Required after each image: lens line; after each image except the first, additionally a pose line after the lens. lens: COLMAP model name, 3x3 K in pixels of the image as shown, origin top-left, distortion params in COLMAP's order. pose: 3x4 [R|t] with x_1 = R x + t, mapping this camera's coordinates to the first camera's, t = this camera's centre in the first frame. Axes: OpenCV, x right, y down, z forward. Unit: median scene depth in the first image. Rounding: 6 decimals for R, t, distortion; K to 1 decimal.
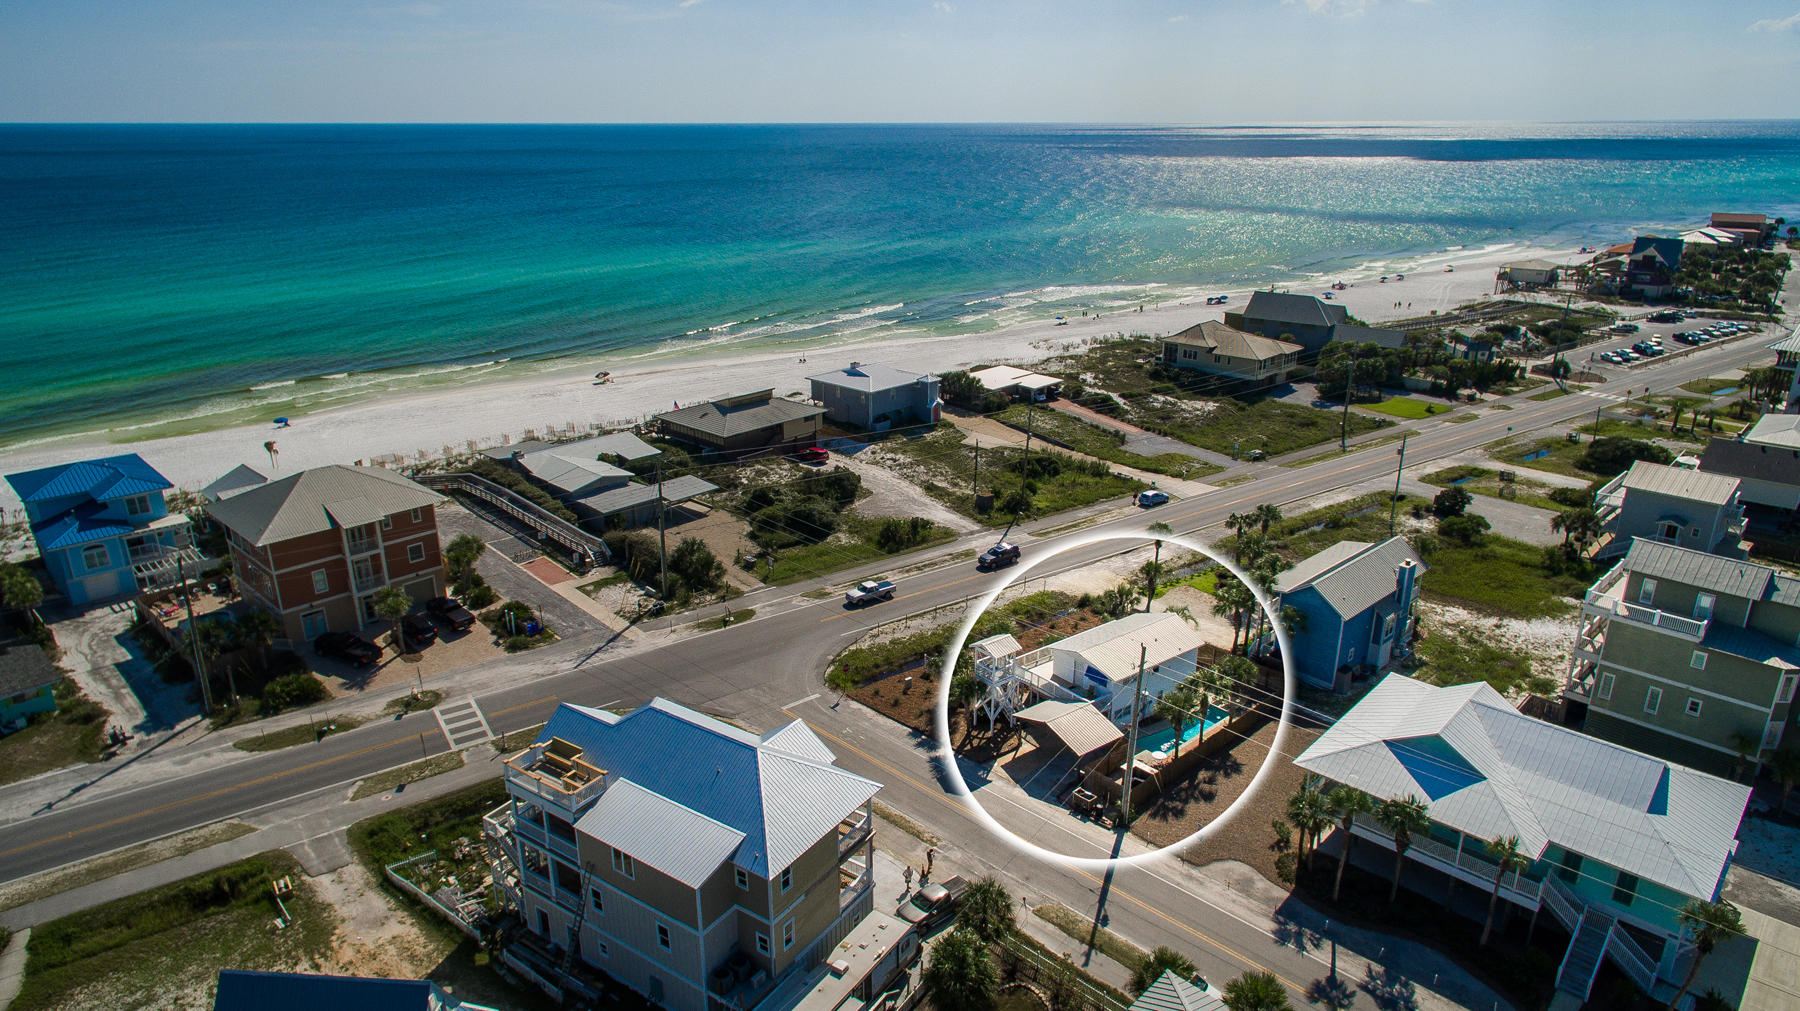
lens RADIAL K [[1098.3, 0, 900.2], [0, 1098.3, 505.6], [0, 0, 1]] dist [-0.000819, 0.002833]
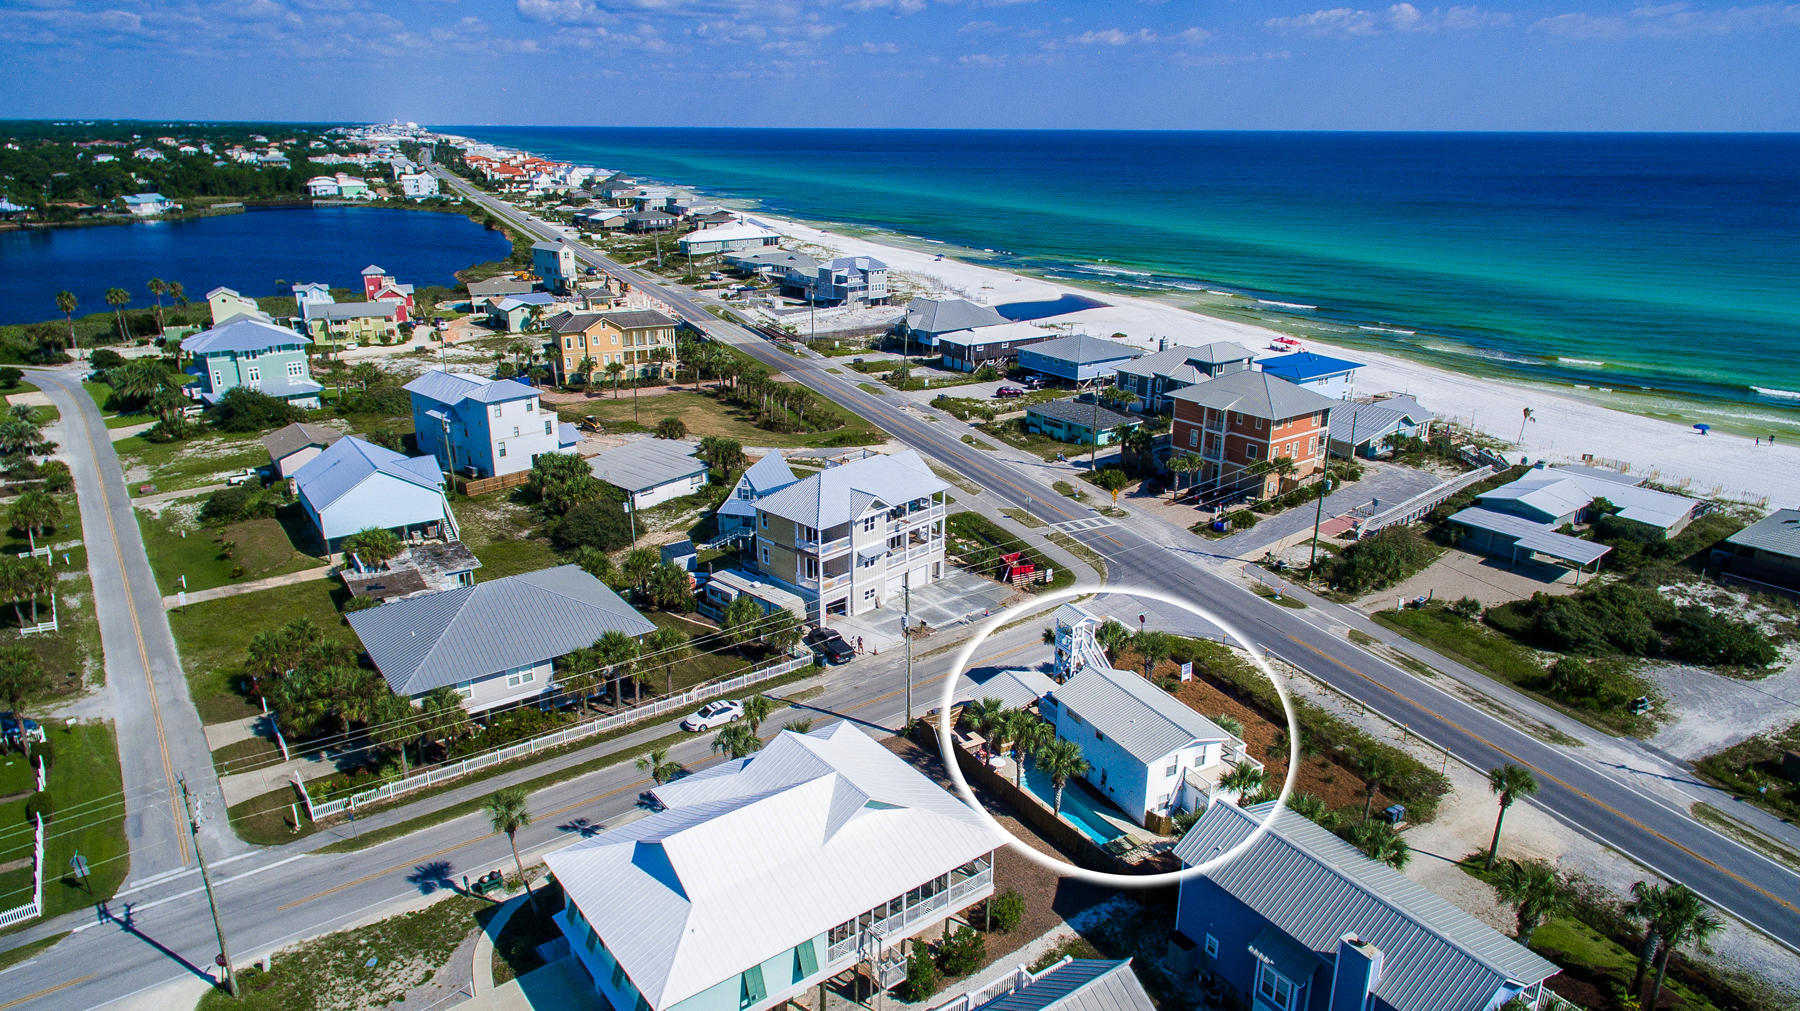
lens RADIAL K [[1101.3, 0, 900.1], [0, 1101.3, 502.6], [0, 0, 1]] dist [0.003398, 0.002207]
pose [[-0.172483, 0.323163, -0.930492, 0.872103], [-0.314173, 0.877262, 0.362914, -0.250216], [0.933566, 0.354931, -0.049784, 0.672486]]
